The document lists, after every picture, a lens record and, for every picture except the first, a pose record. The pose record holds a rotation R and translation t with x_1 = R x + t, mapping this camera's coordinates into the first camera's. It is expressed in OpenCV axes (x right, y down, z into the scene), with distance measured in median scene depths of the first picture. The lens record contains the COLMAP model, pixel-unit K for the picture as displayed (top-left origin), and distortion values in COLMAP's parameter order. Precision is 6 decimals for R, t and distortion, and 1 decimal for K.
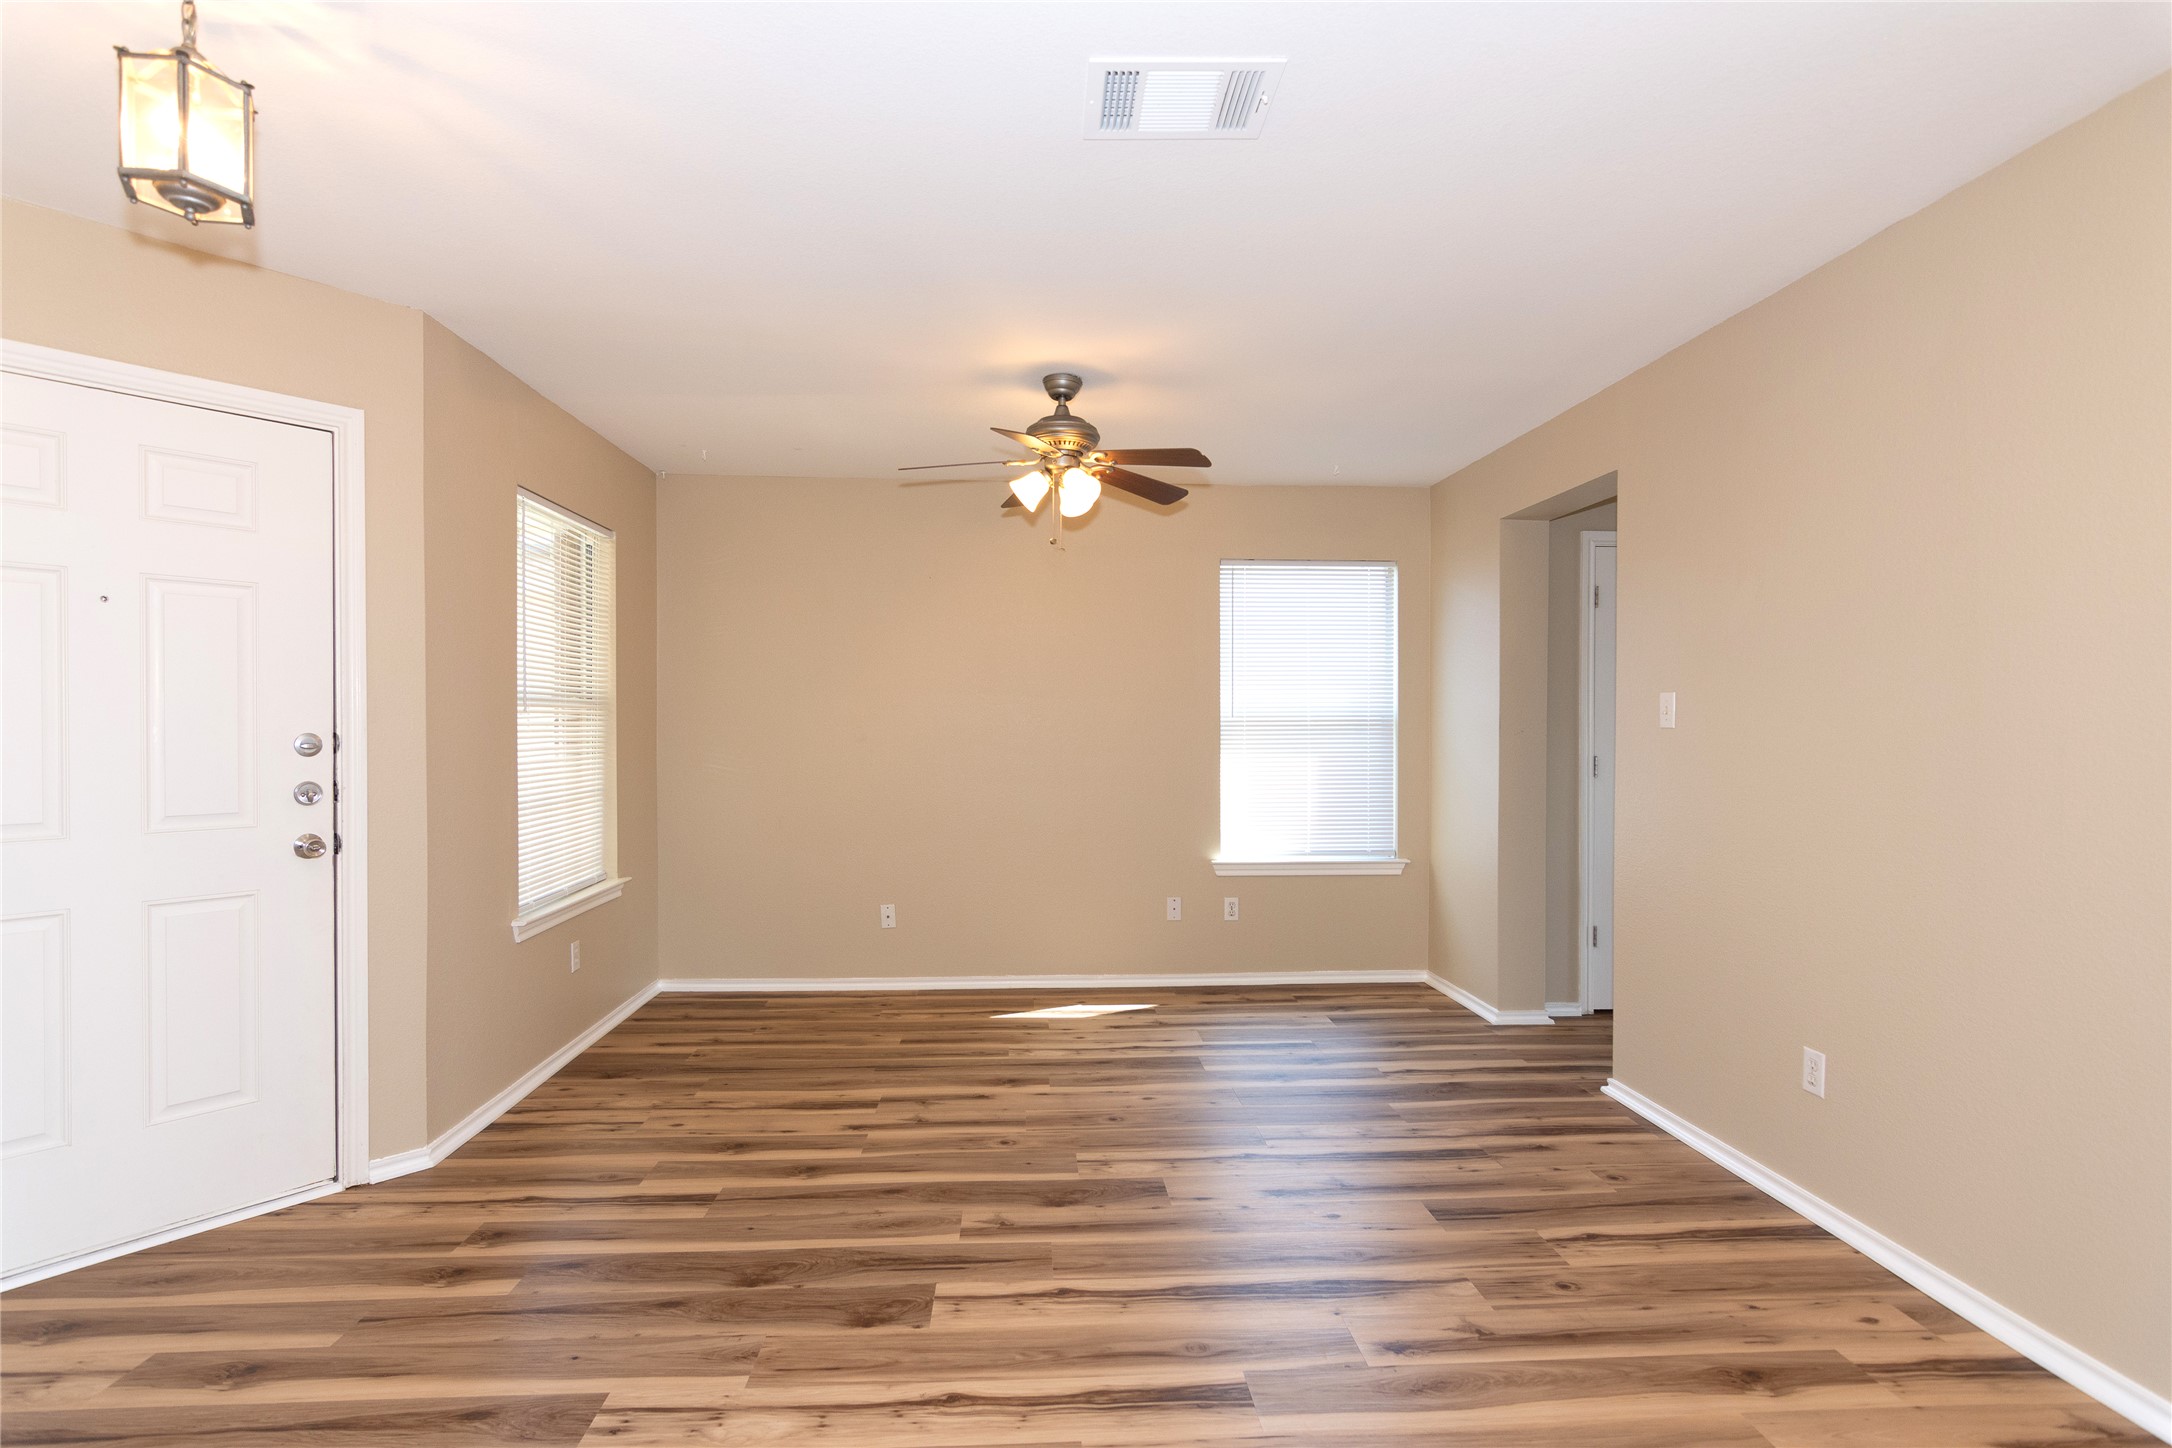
lens RADIAL K [[1055.0, 0, 1081.7], [0, 1055.0, 726.4], [0, 0, 1]] dist [0.002869, 0.002888]
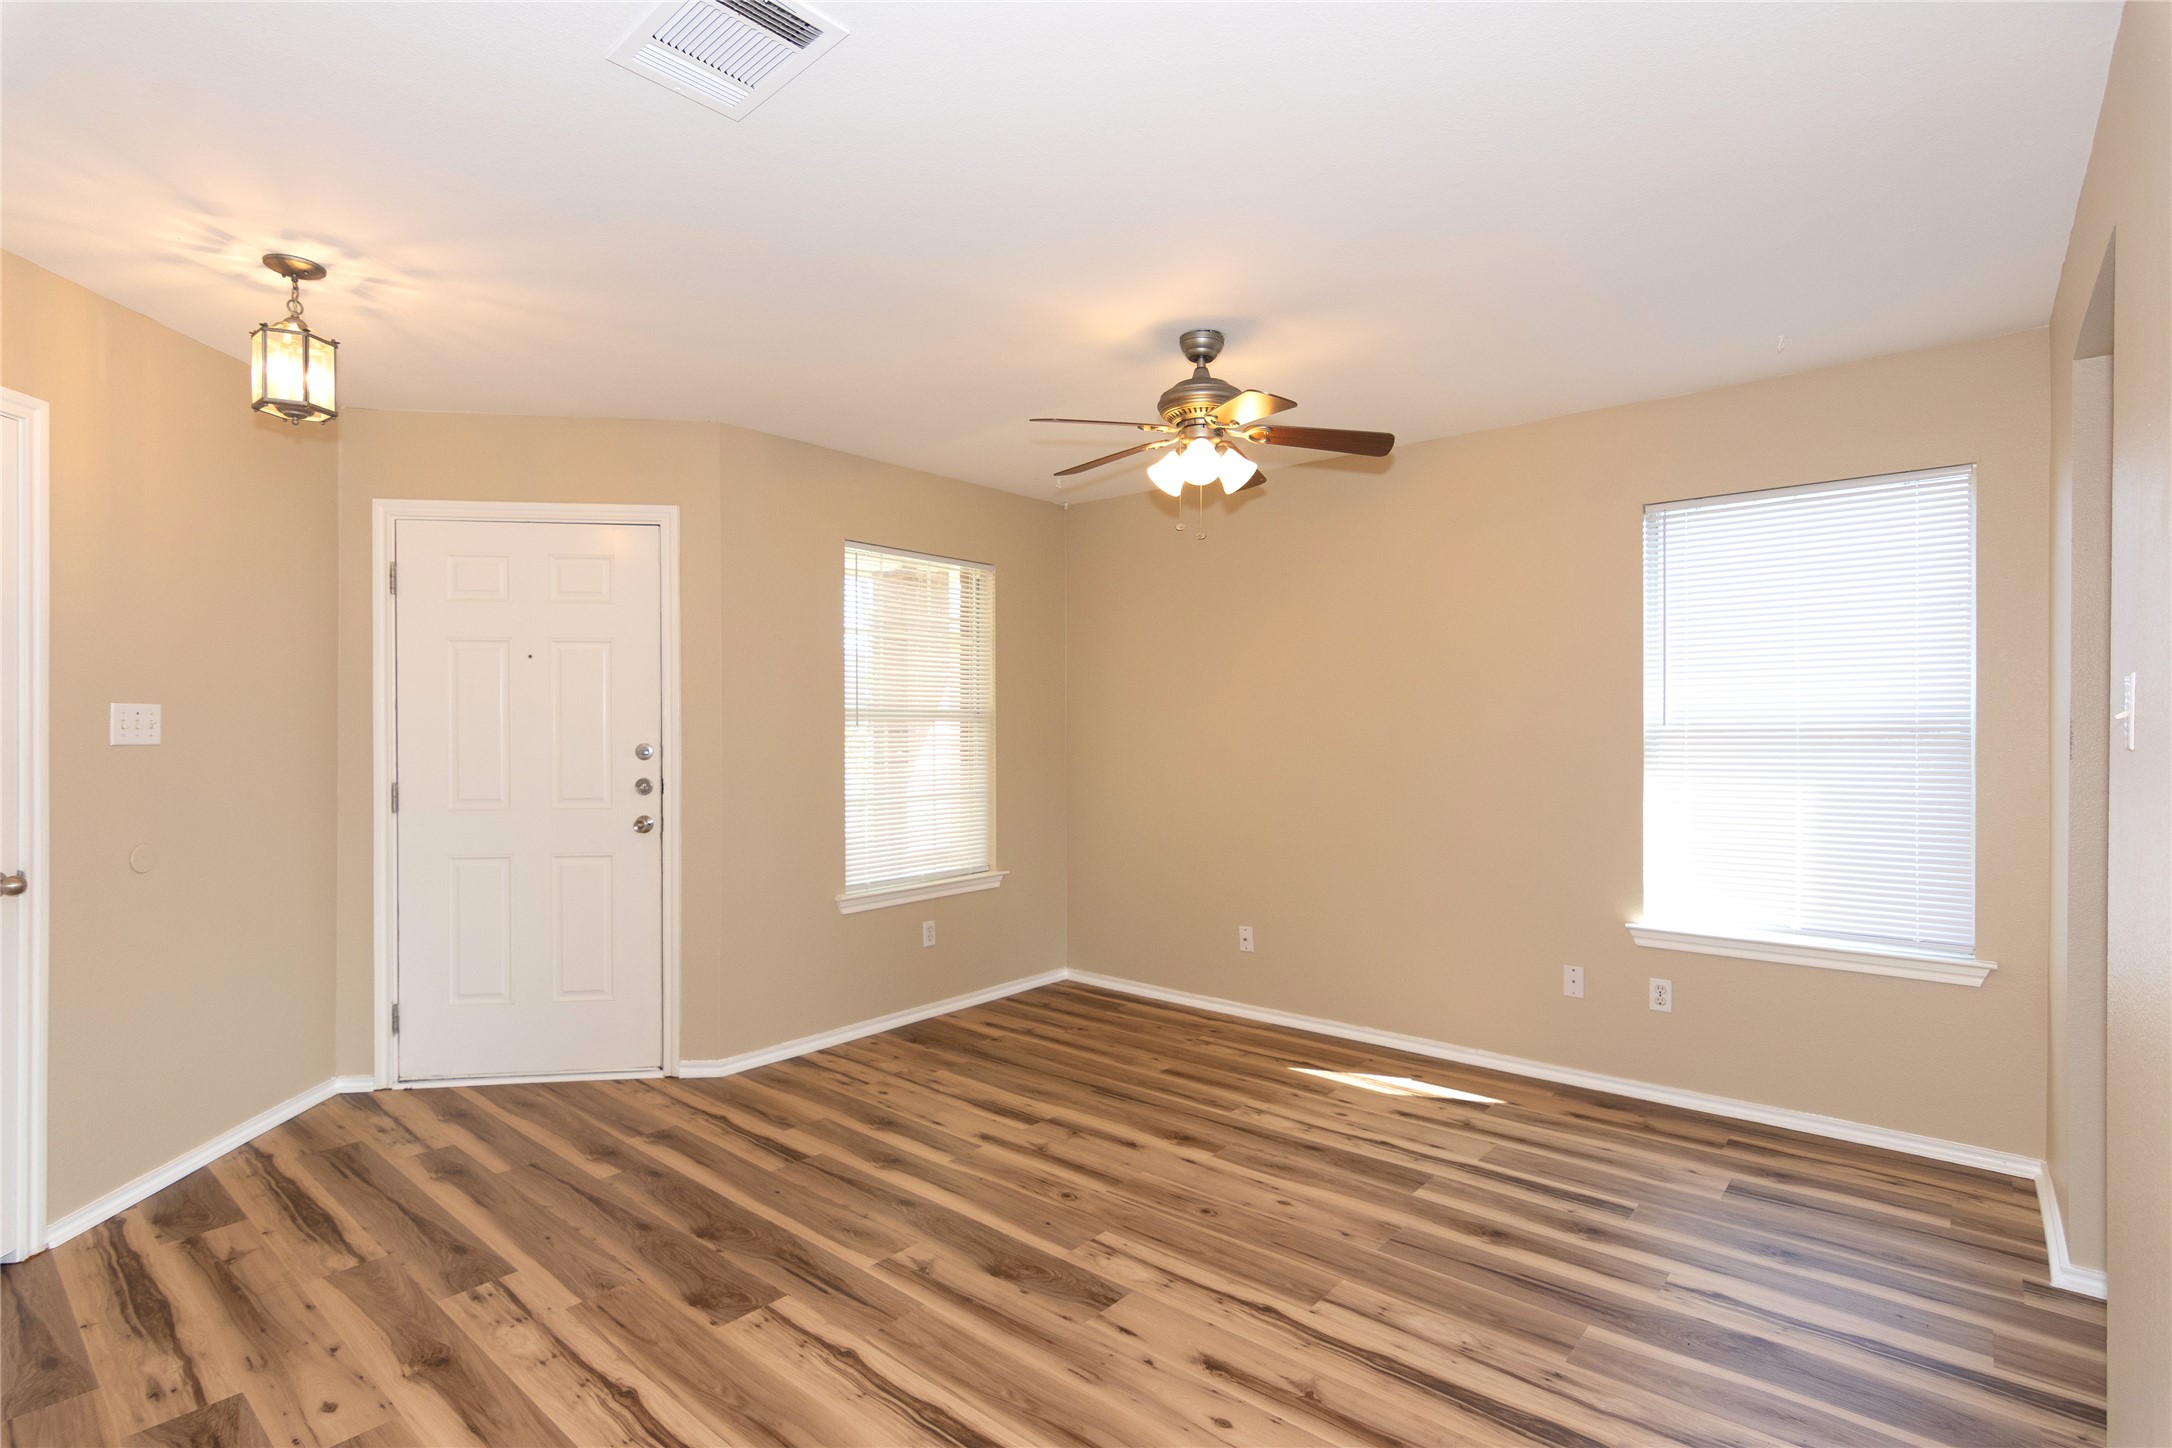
lens RADIAL K [[1055.0, 0, 1082.0], [0, 1055.0, 726.4], [0, 0, 1]] dist [0.002869, 0.002888]
pose [[0.718860, -0.004129, -0.695143, 0.510687], [0.000990, 0.999987, -0.004916, -0.006612], [0.695154, 0.002846, 0.718855, 0.312565]]
